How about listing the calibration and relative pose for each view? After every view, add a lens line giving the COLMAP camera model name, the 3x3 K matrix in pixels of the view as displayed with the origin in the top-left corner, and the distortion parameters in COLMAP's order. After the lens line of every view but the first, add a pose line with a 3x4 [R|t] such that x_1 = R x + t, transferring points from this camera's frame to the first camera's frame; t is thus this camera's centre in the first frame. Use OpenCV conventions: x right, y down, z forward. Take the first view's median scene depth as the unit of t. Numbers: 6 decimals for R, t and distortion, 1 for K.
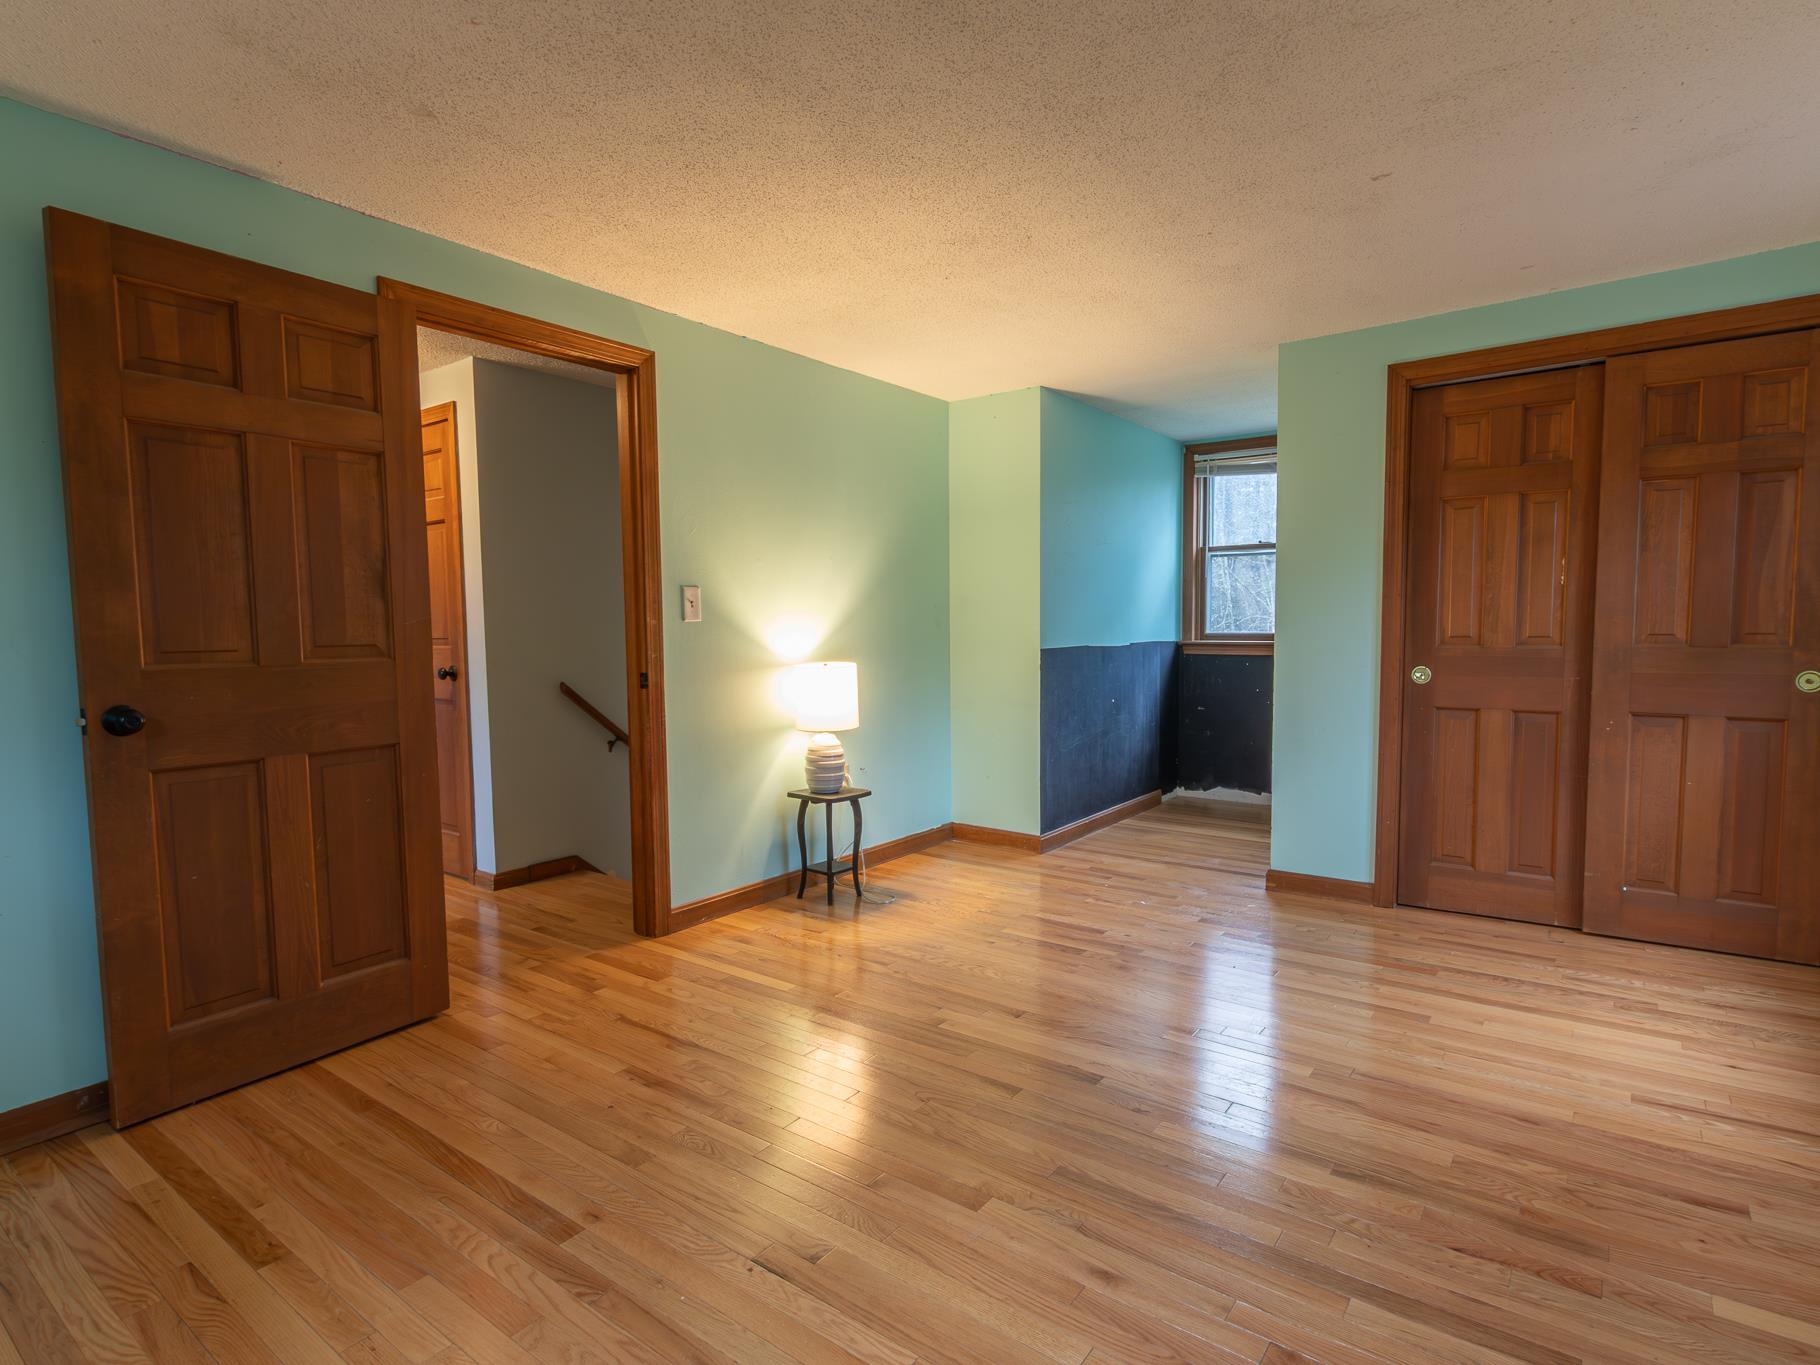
lens RADIAL K [[931.2, 0, 916.4], [0, 931.2, 686.6], [0, 0, 1]] dist [-0.001018, 0.000757]
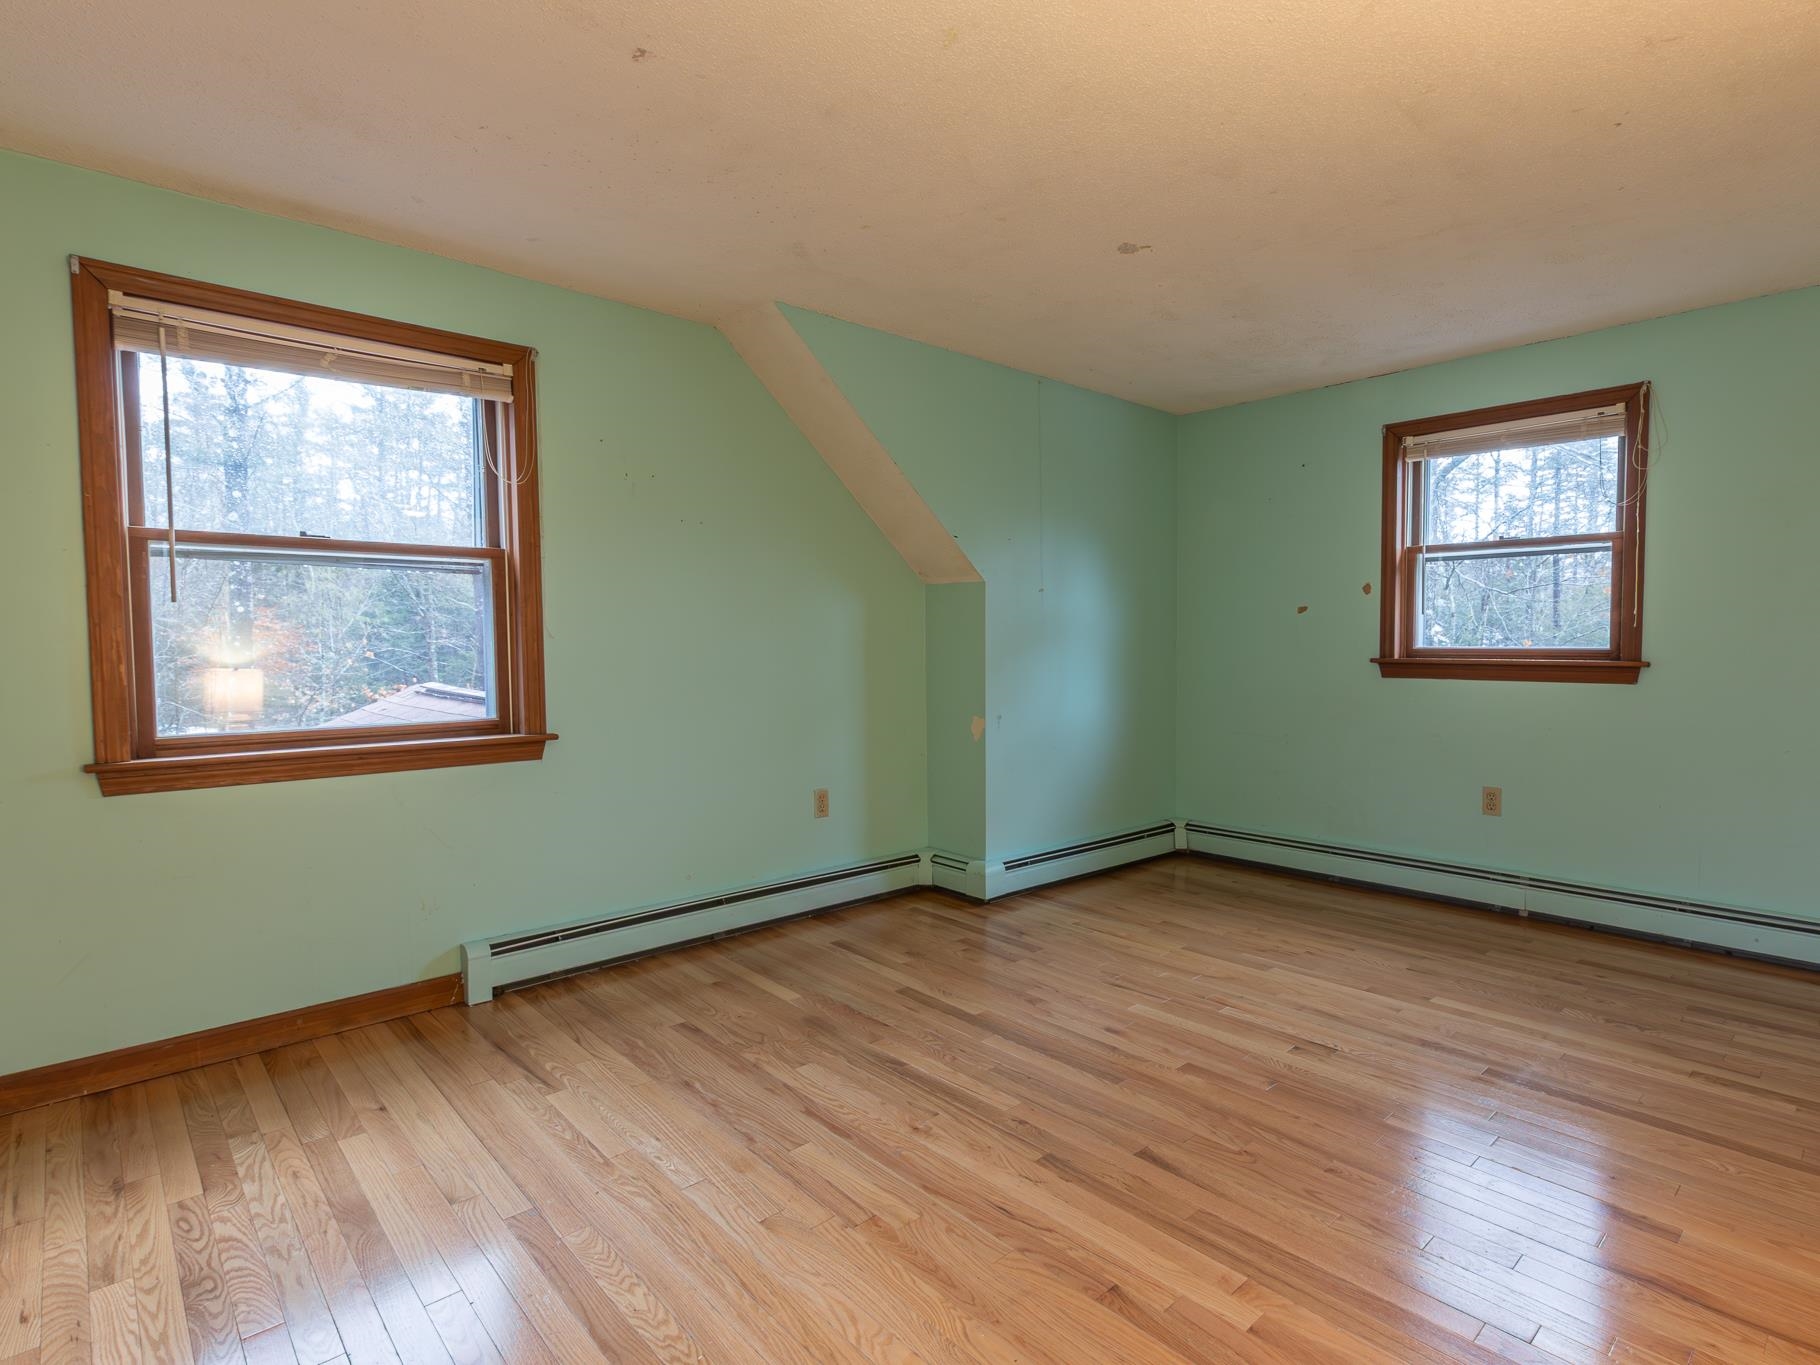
lens RADIAL K [[931.2, 0, 916.4], [0, 931.2, 686.6], [0, 0, 1]] dist [-0.001018, 0.000757]
pose [[-0.974878, 0.005116, 0.222680, 0.124567], [0.030899, 0.993176, 0.112455, -0.143064], [-0.220585, 0.116510, -0.968384, 2.018762]]
